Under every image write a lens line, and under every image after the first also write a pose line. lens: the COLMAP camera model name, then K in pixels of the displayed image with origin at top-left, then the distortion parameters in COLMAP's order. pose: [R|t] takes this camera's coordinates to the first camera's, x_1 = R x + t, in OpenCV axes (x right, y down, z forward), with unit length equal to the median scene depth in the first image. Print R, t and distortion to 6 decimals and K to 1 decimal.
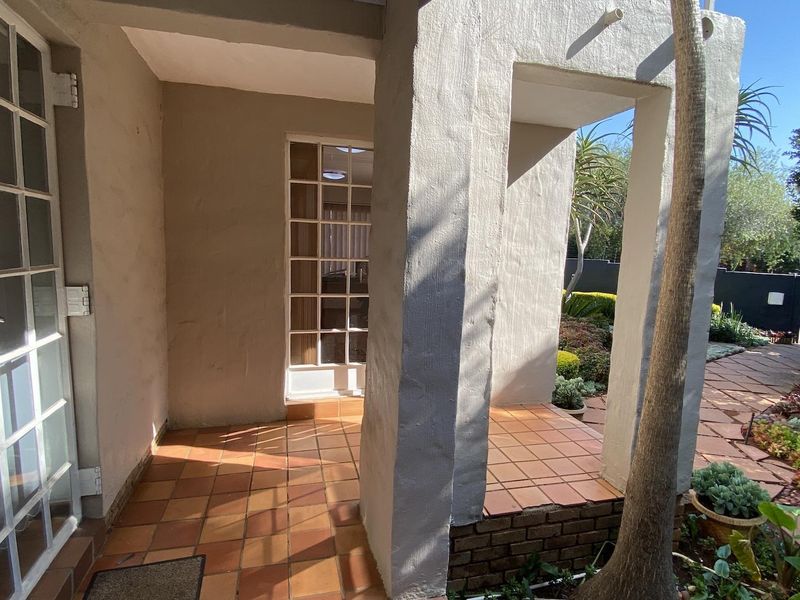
lens RADIAL K [[437.3, 0, 399.3], [0, 437.3, 301.3], [0, 0, 1]] dist [-0.000054, -0.000010]
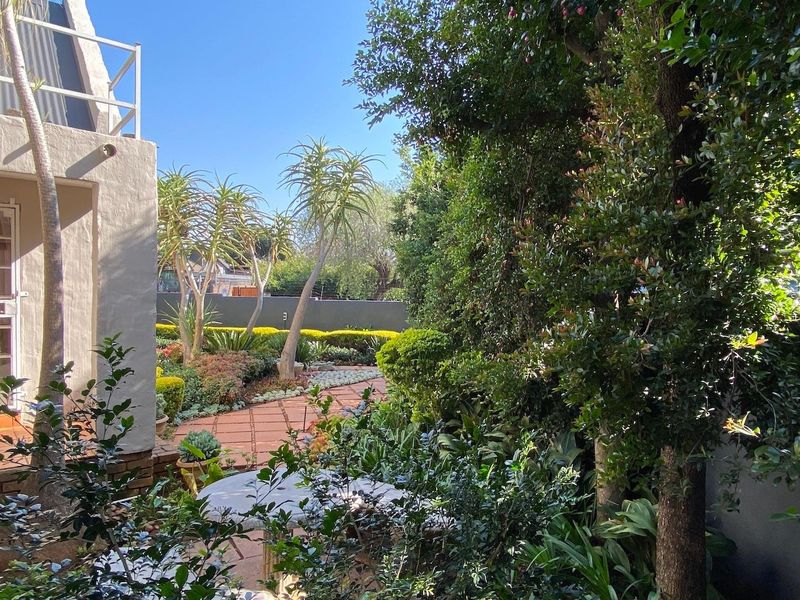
lens RADIAL K [[562.4, 0, 399.9], [0, 562.4, 299.7], [0, 0, 1]] dist [-0.002227, -0.000999]
pose [[0.919722, -0.023609, 0.391859, 0.510253], [0.063154, 0.994087, -0.088337, 0.116403], [-0.387456, 0.105993, 0.915775, -0.781462]]
